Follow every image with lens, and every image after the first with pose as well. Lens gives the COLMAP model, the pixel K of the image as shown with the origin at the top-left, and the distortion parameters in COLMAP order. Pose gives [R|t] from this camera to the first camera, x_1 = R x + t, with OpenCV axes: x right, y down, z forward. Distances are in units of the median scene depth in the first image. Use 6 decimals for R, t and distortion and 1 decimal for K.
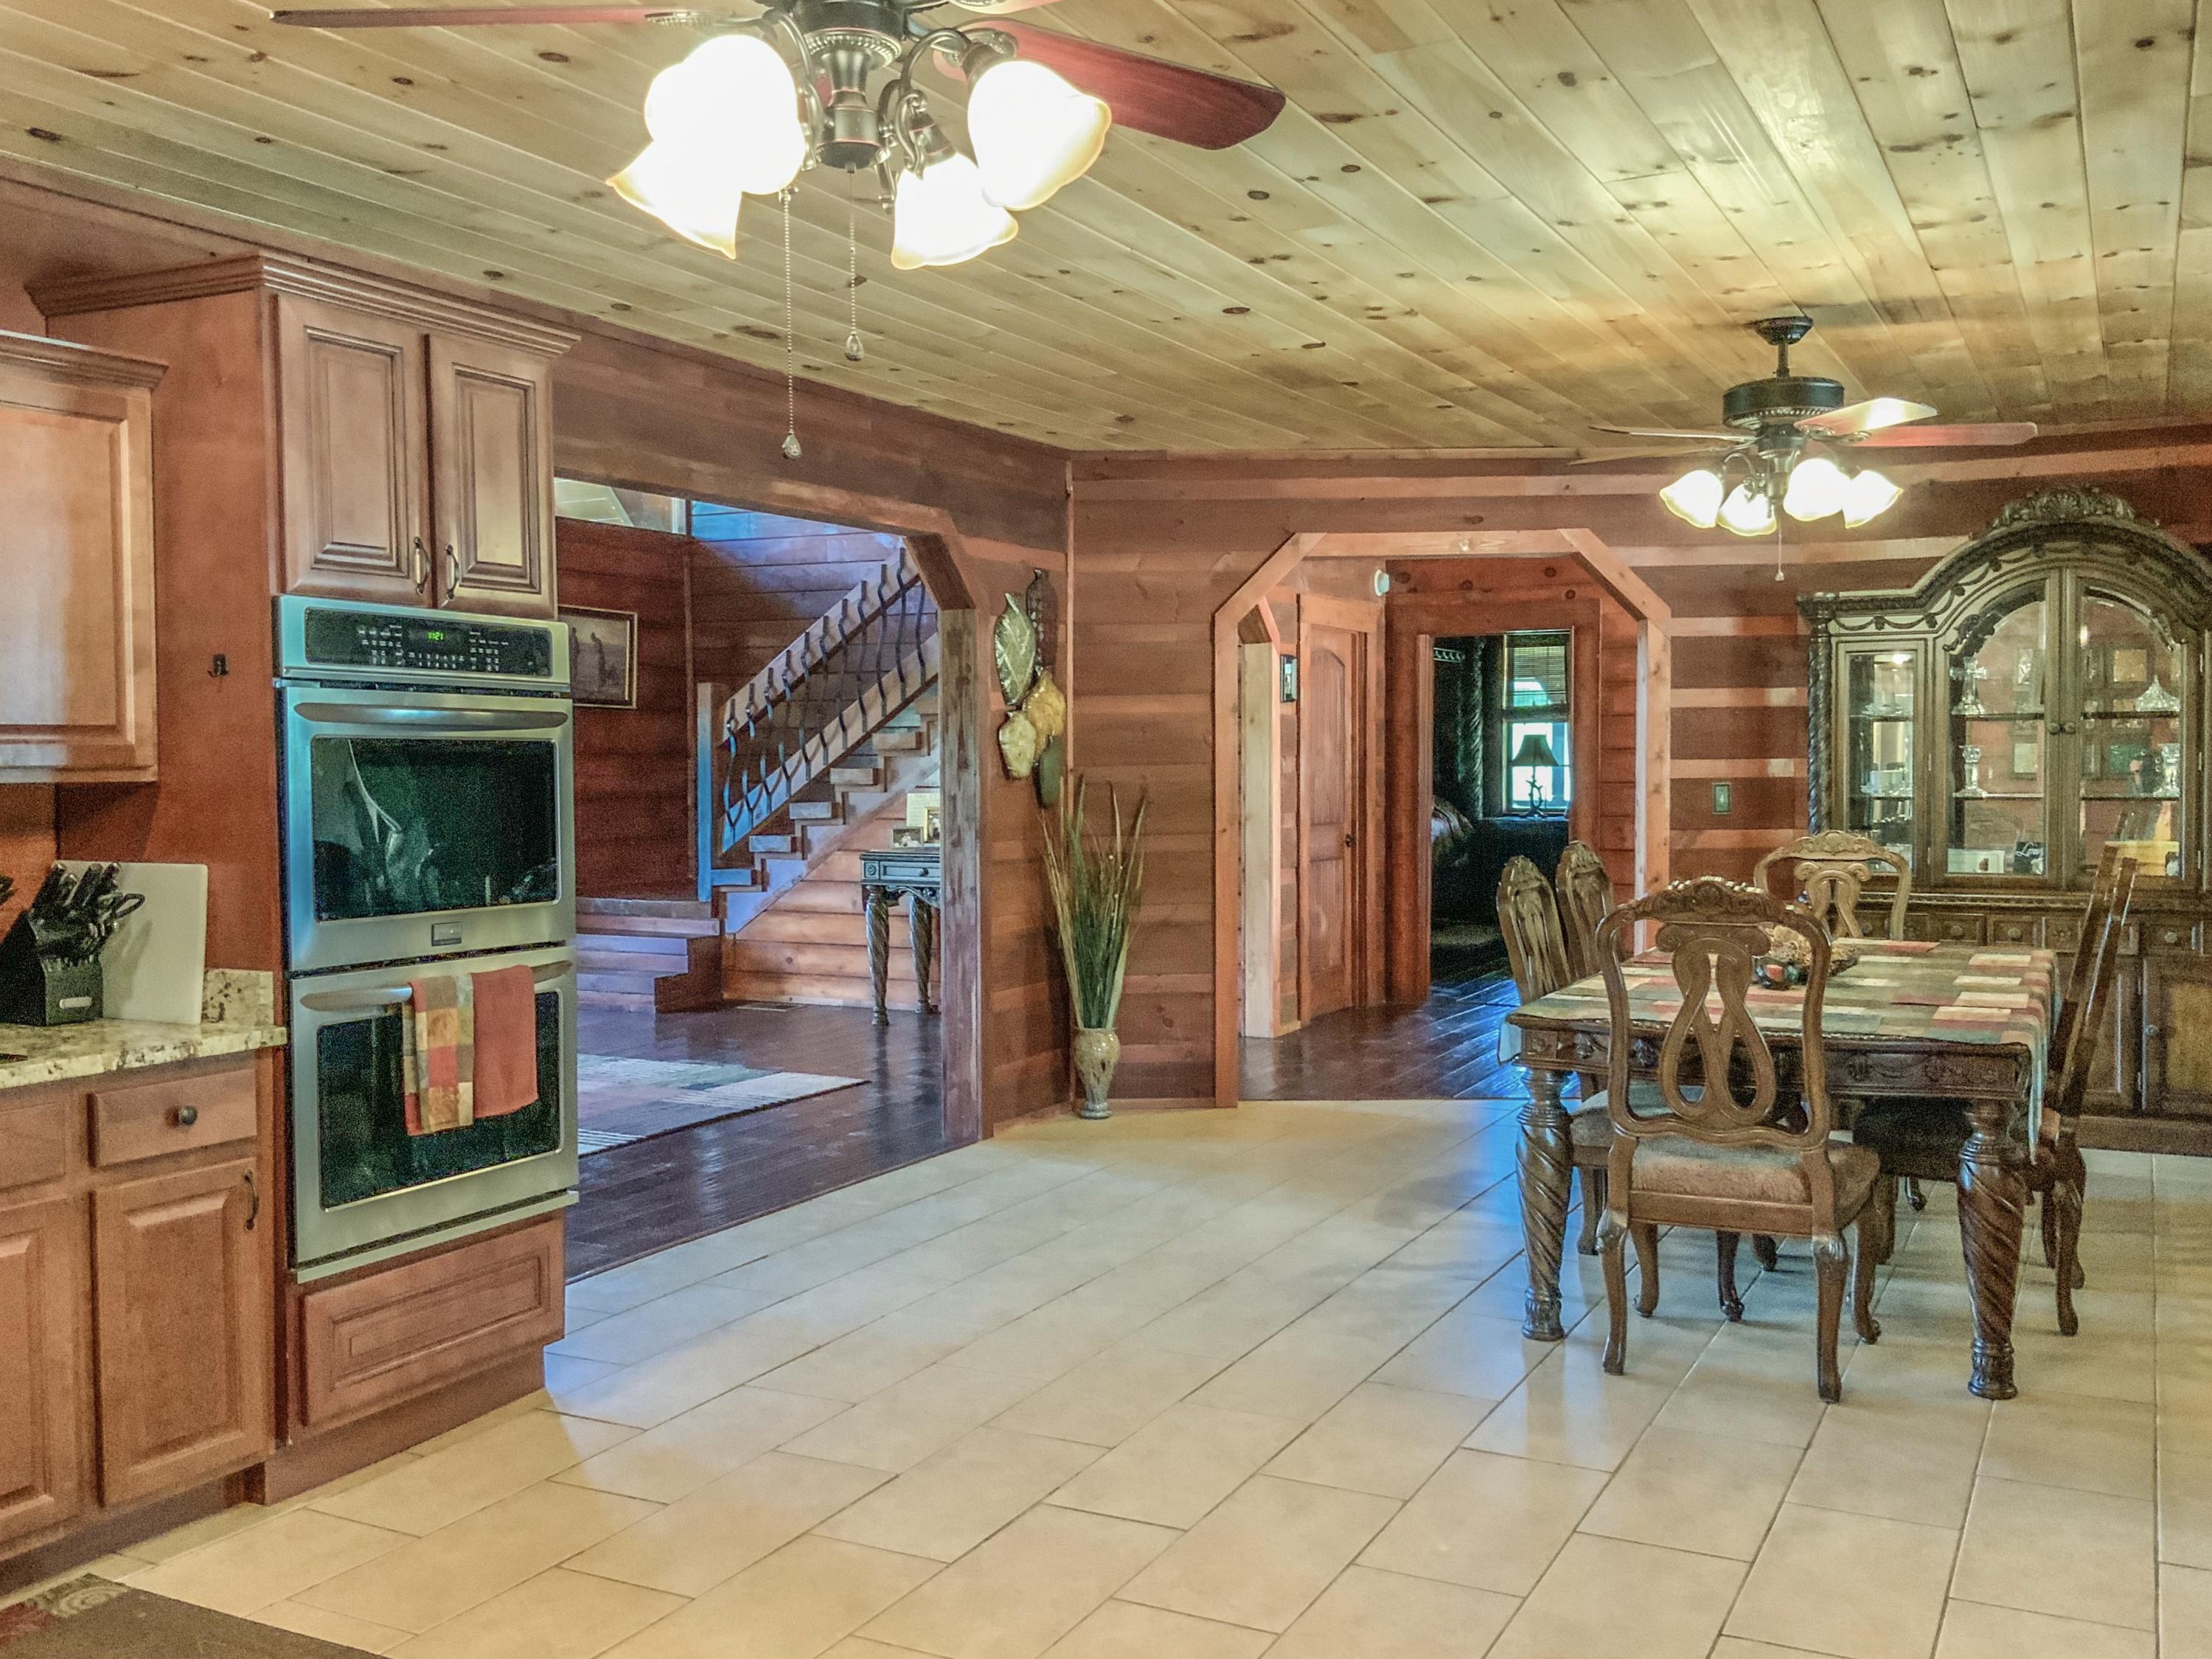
lens RADIAL K [[1935.9, 0, 1094.1], [0, 1935.9, 820.5], [0, 0, 1]] dist [0.105756, -0.227191]
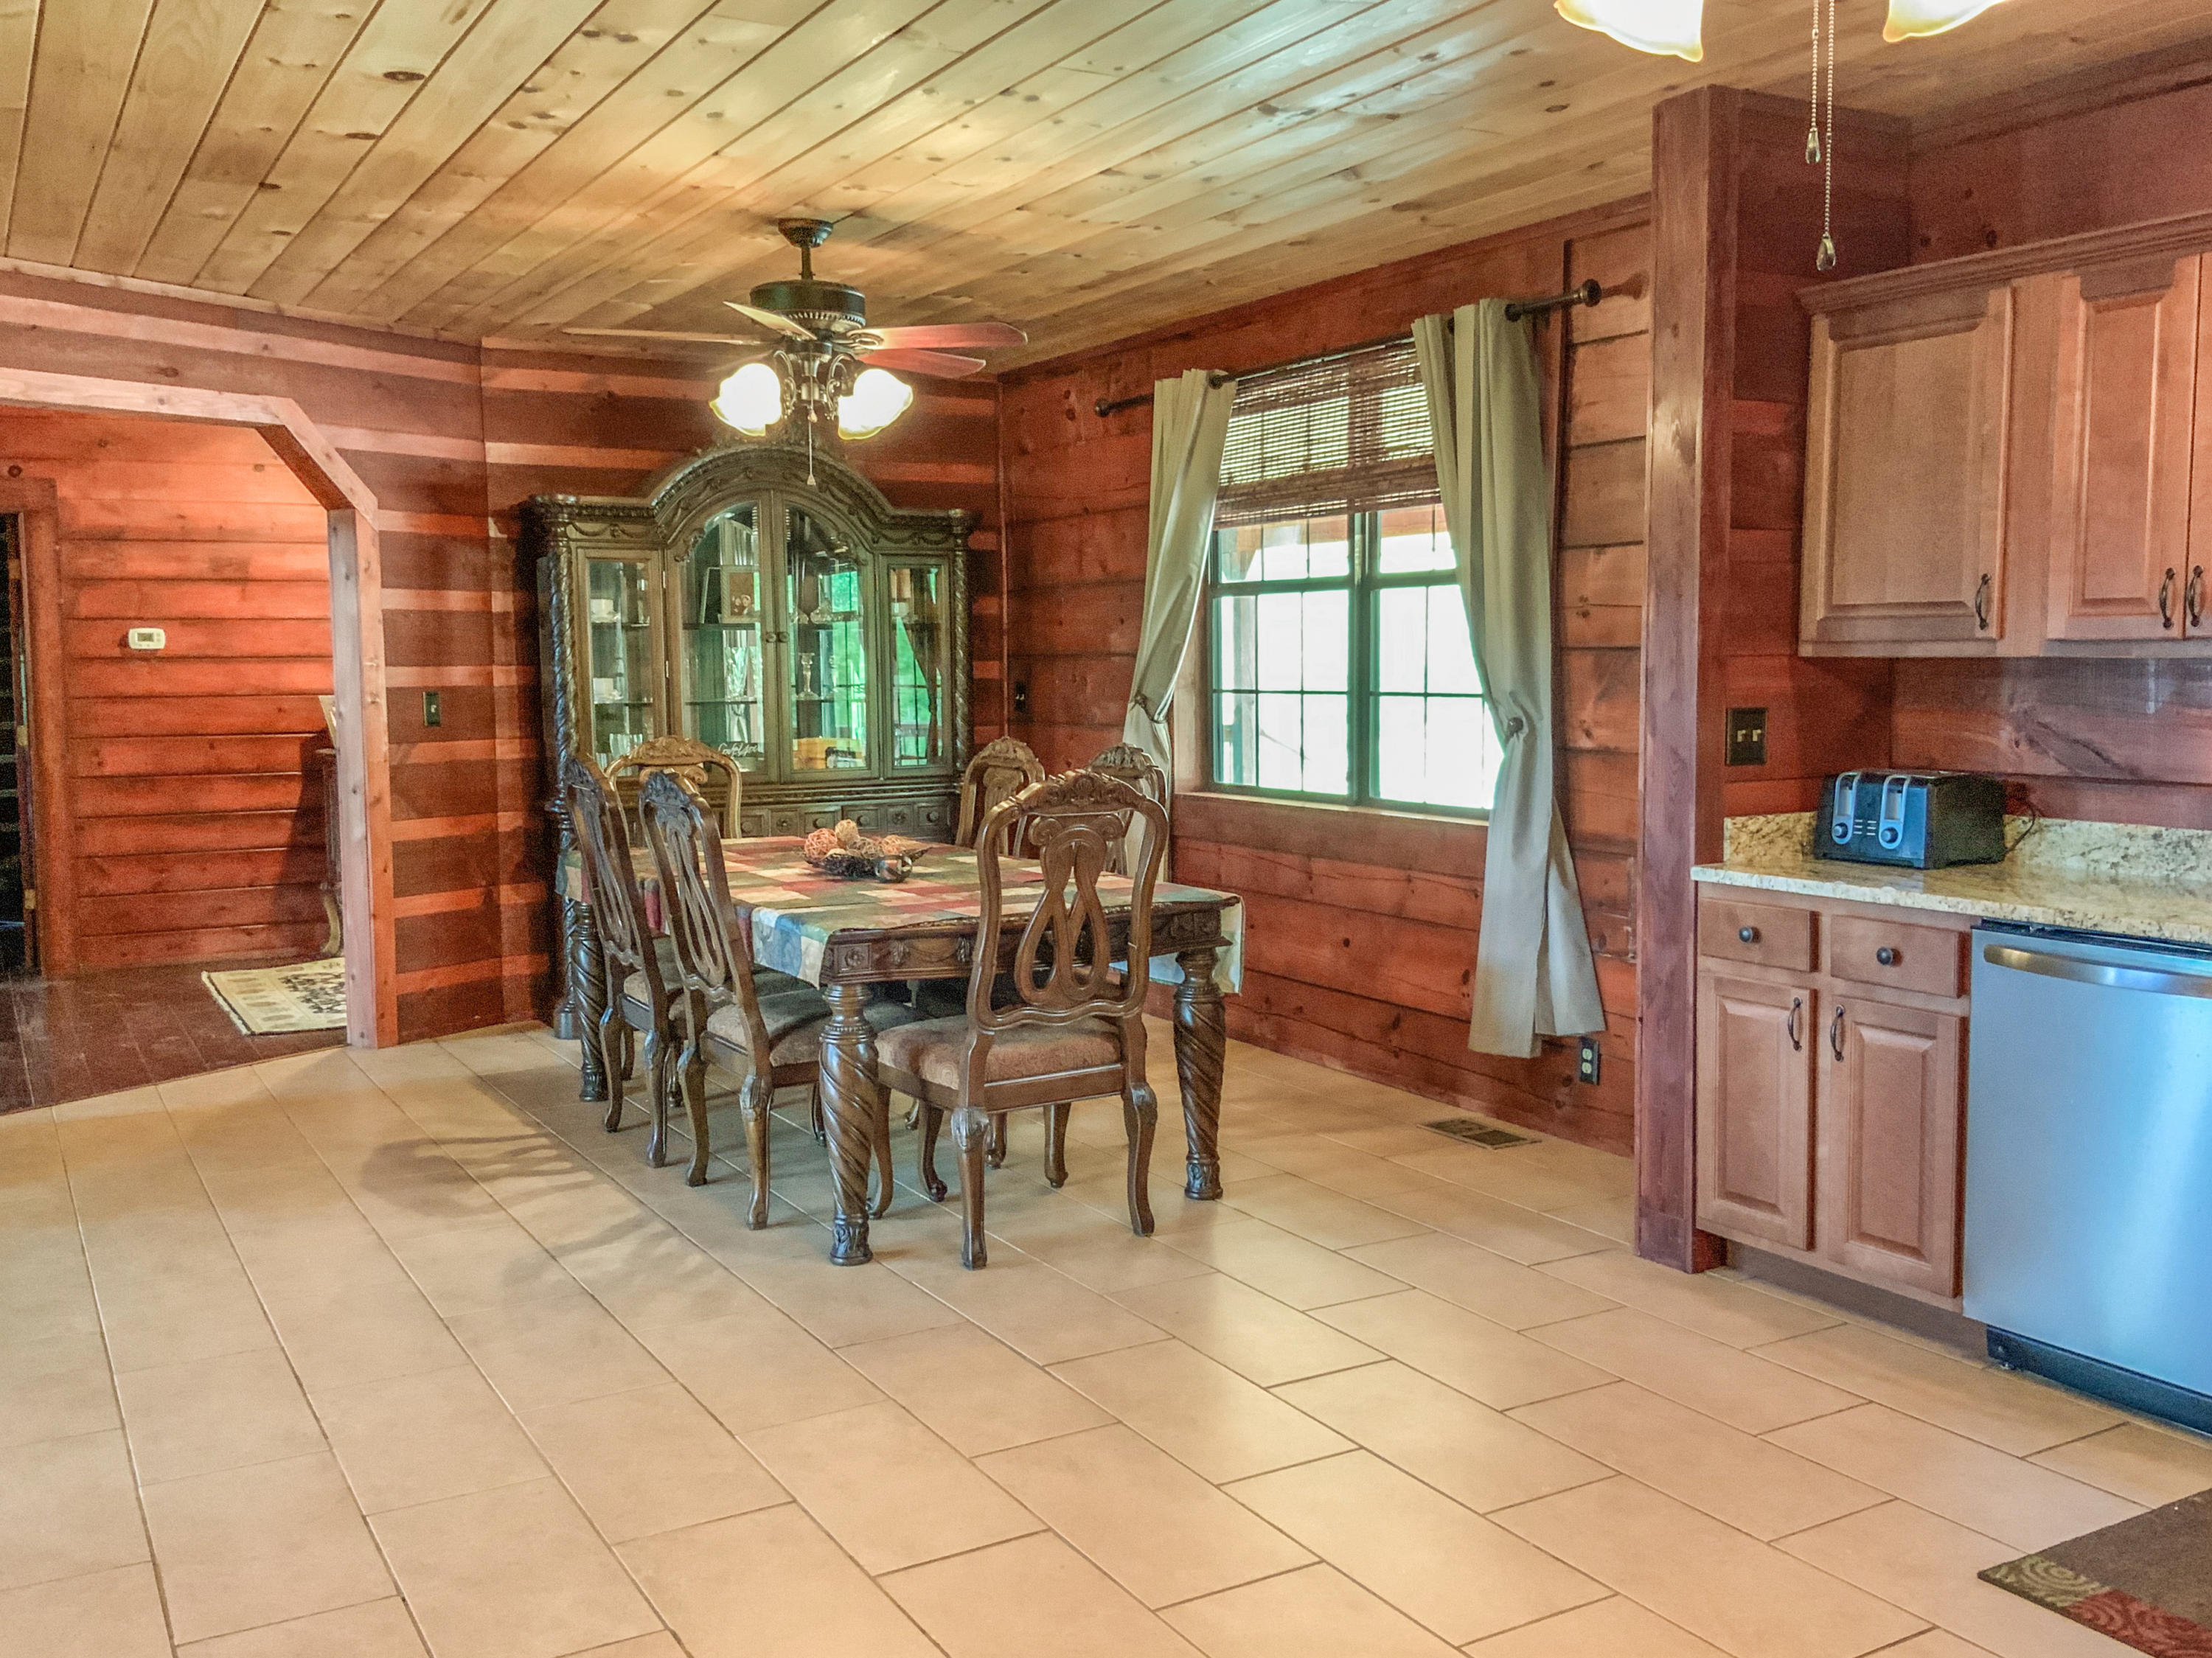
lens RADIAL K [[1935.7, 0, 1094.1], [0, 1935.7, 820.0], [0, 0, 1]] dist [0.105756, -0.227191]
pose [[0.535263, -0.067976, 0.841946, -0.568536], [0.033812, 0.997682, 0.059054, -0.004944], [-0.844009, -0.003142, 0.536321, 0.443165]]
